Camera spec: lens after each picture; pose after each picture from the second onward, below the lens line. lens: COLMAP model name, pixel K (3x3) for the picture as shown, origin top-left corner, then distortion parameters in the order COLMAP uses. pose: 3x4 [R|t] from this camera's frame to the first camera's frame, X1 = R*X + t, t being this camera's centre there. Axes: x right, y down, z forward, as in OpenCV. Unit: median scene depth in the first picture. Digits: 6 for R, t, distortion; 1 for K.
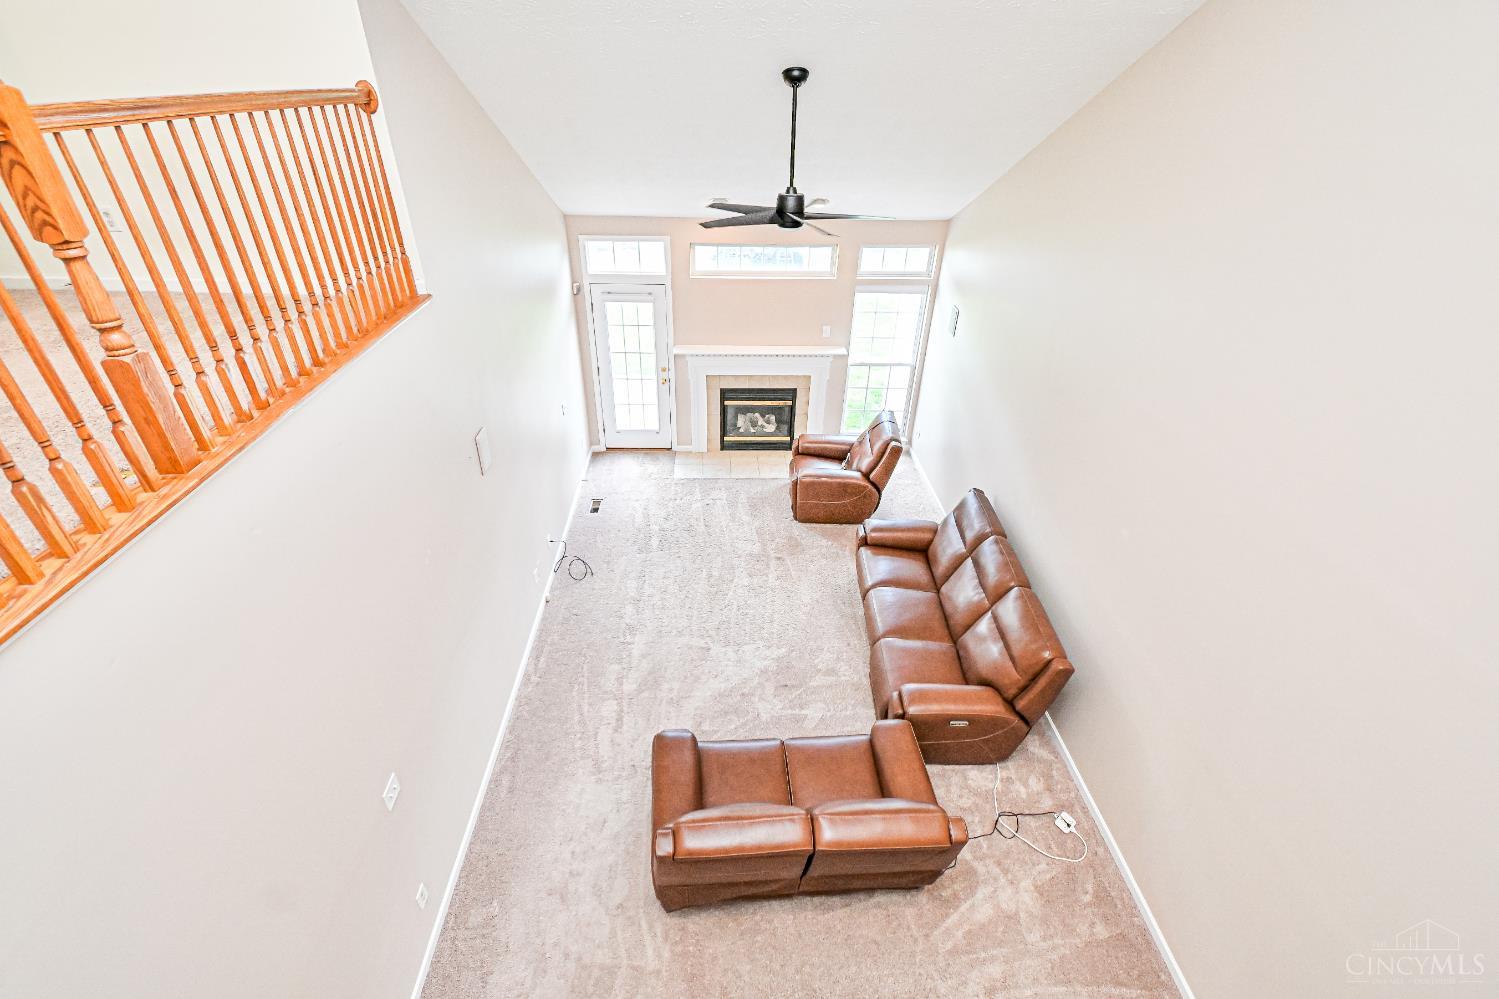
lens RADIAL K [[659.5, 0, 733.4], [0, 659.5, 494.4], [0, 0, 1]] dist [0.009101, -0.001726]
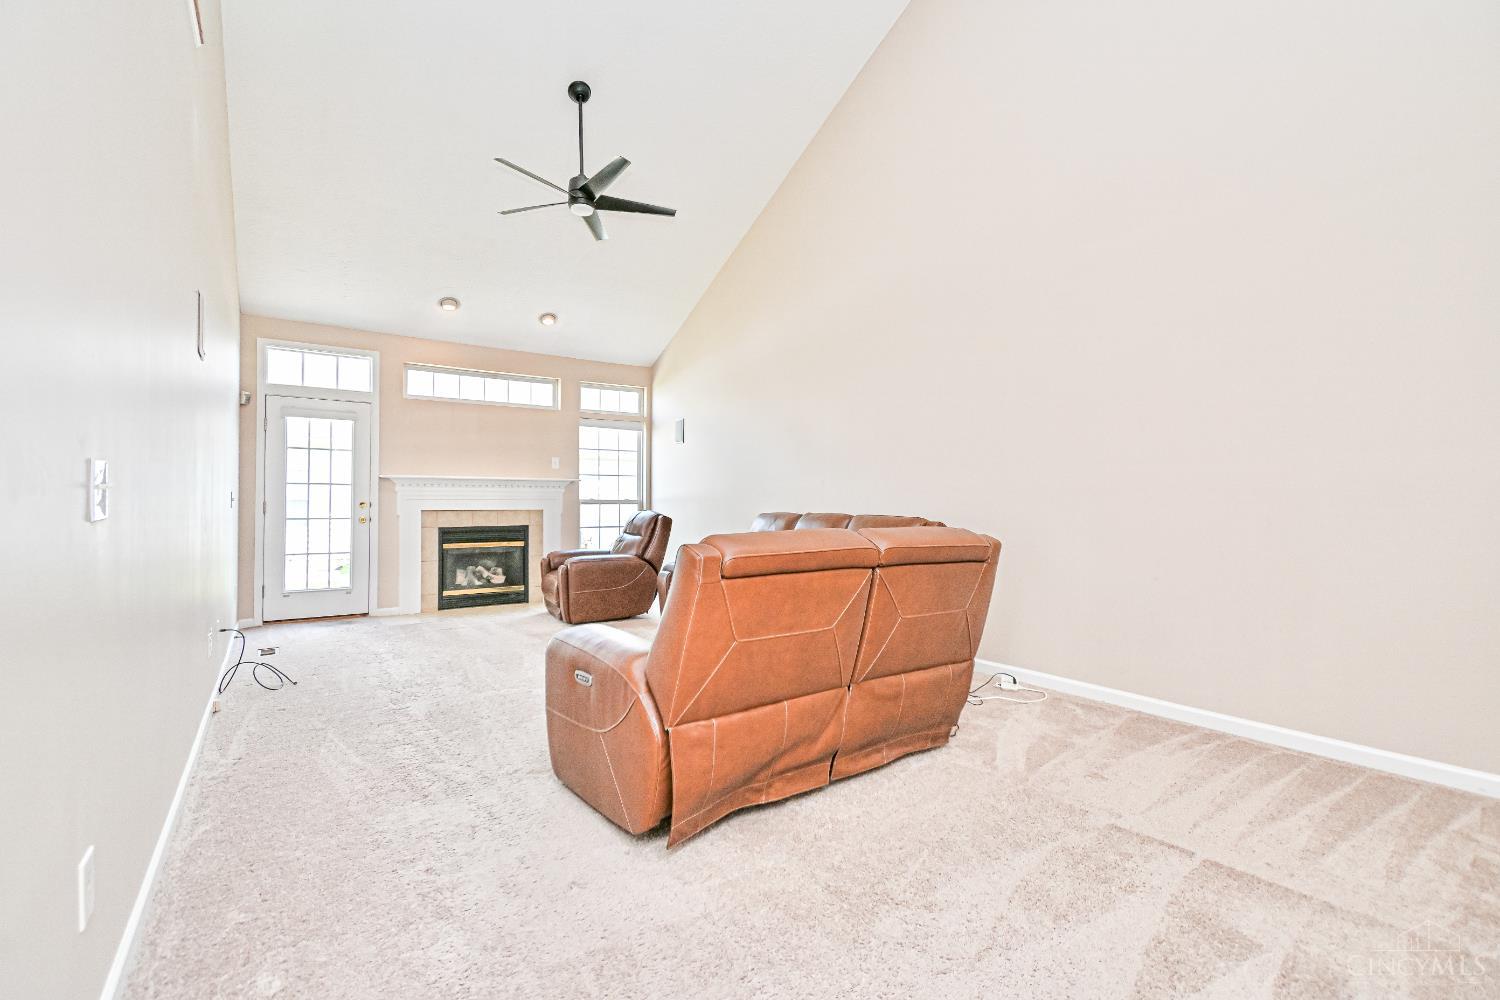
lens RADIAL K [[659.9, 0, 729.8], [0, 659.9, 499.9], [0, 0, 1]] dist [0.009101, -0.001726]
pose [[0.841098, -0.003753, 0.540869, -0.174636], [0.296824, 0.839152, -0.455763, 0.328962], [-0.452161, 0.543884, 0.706923, 0.222246]]
